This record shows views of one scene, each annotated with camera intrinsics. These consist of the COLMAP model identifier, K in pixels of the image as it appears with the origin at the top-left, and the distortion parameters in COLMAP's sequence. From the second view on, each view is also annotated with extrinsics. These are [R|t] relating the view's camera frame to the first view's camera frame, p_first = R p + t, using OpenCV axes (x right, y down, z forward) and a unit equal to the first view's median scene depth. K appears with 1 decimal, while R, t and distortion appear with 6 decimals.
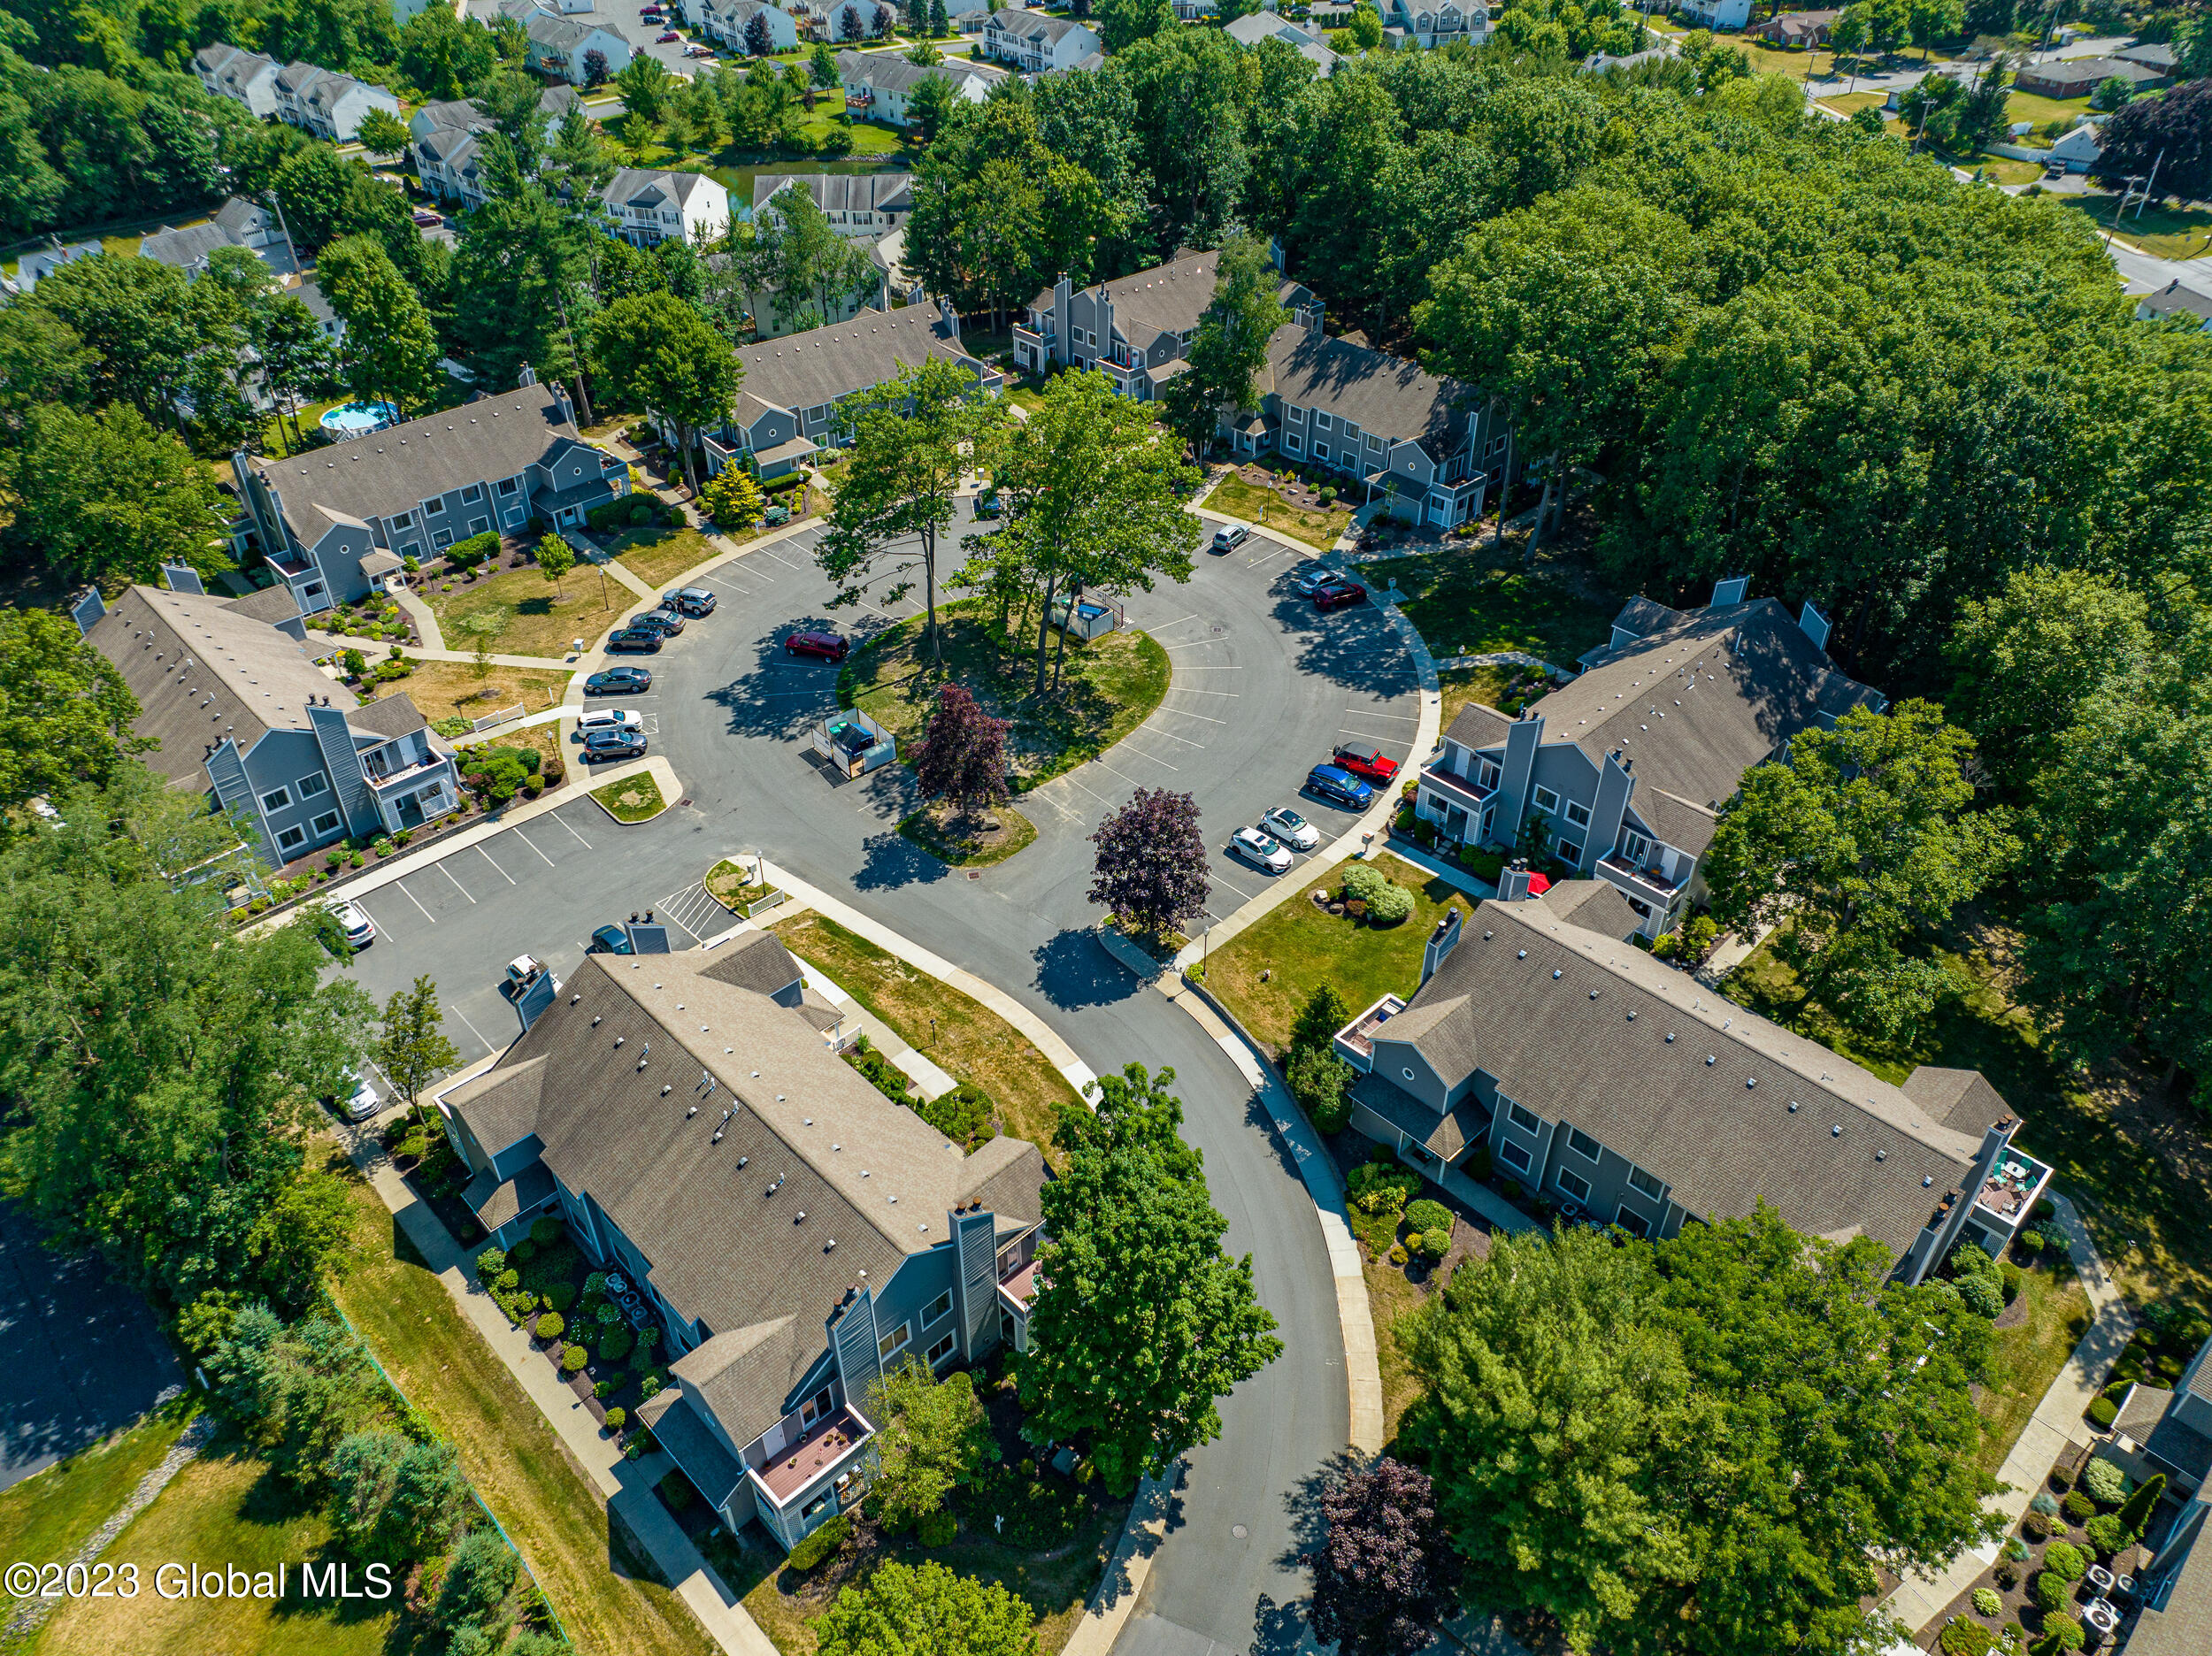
lens RADIAL K [[1561.3, 0, 1108.9], [0, 1561.3, 827.7], [0, 0, 1]] dist [-0.028418, 0.005552]
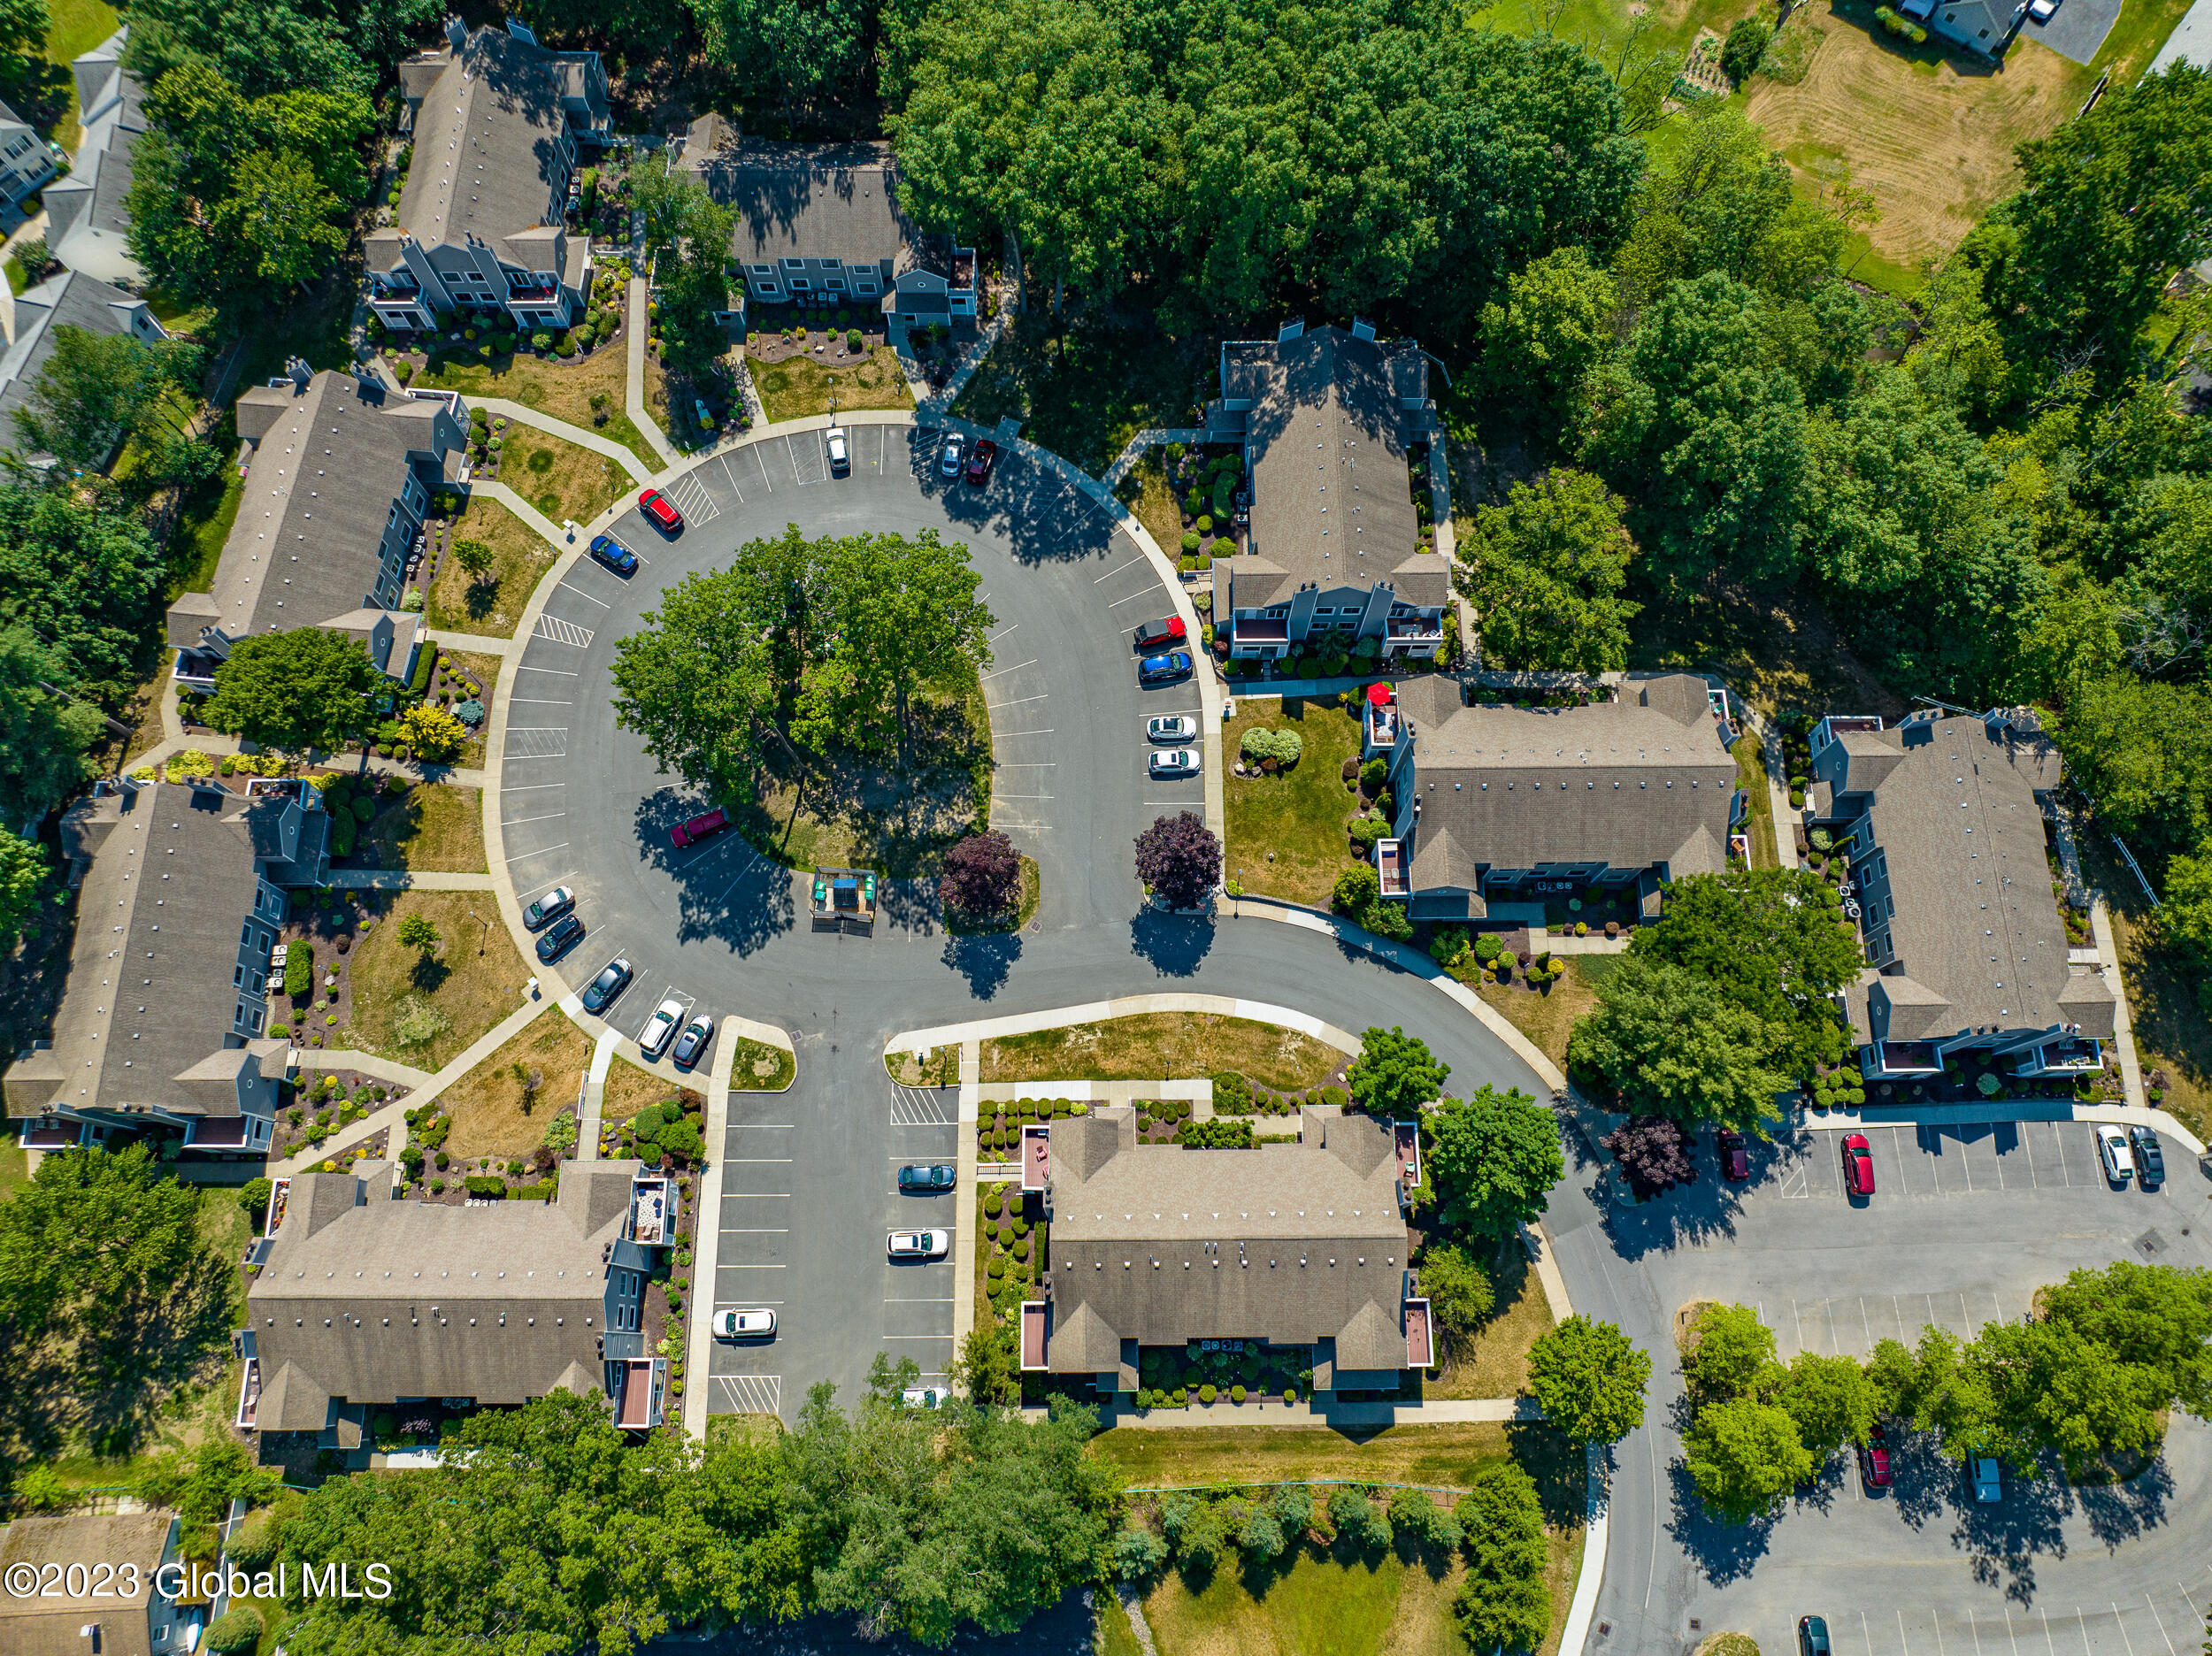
lens RADIAL K [[1561.3, 0, 1102.9], [0, 1561.3, 831.2], [0, 0, 1]] dist [-0.028418, 0.005552]
pose [[0.693789, -0.680878, 0.234652, -0.305077], [0.432772, 0.654598, 0.619847, -0.819436], [-0.575643, -0.328492, 0.748818, 0.025856]]
